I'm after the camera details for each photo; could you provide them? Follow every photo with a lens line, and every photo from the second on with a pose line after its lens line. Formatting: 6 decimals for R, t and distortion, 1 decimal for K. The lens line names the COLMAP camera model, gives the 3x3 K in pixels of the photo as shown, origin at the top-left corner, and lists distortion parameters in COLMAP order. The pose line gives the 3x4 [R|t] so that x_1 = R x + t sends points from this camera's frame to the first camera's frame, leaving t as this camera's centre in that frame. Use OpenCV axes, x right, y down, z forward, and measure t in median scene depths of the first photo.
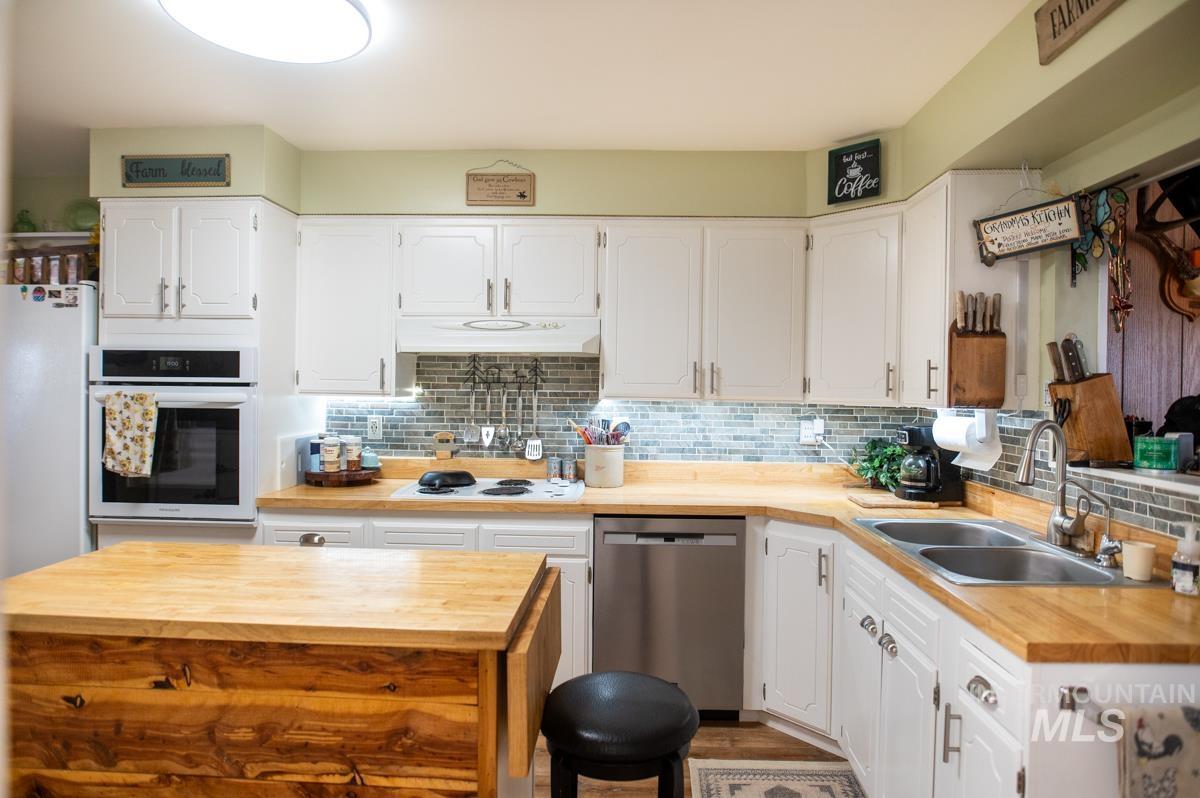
lens RADIAL K [[698.4, 0, 615.6], [0, 698.4, 393.1], [0, 0, 1]] dist [-0.021692, 0.000397]
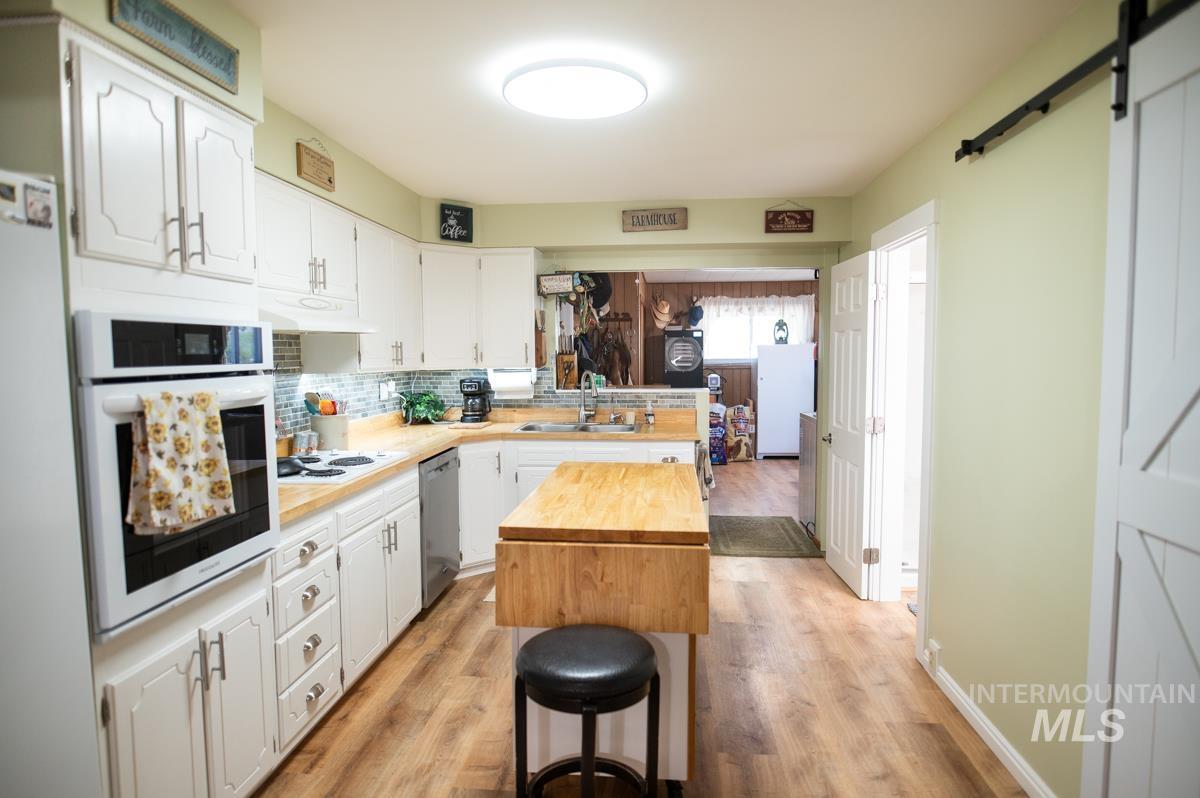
lens RADIAL K [[698.0, 0, 606.0], [0, 698.0, 397.3], [0, 0, 1]] dist [-0.024063, 0.001331]
pose [[0.048287, -0.077556, 0.995818, -1.282470], [0.013956, 0.996936, 0.076966, -0.038256], [-0.998736, 0.010181, 0.049221, 0.593120]]
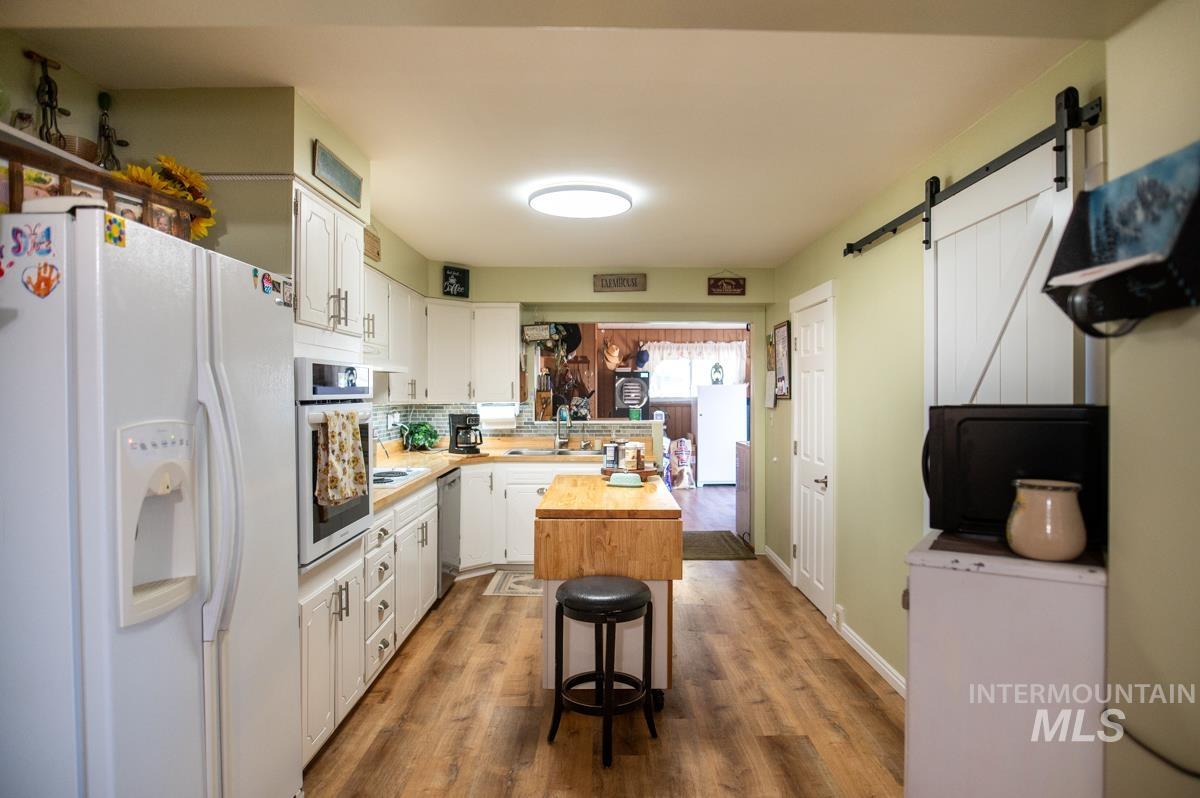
lens RADIAL K [[698.4, 0, 615.6], [0, 698.4, 393.1], [0, 0, 1]] dist [-0.021692, 0.000397]
pose [[-0.058758, -0.014085, 0.998173, -1.633617], [0.007535, 0.999866, 0.014553, -0.036110], [-0.998244, 0.008377, -0.058644, 0.687955]]
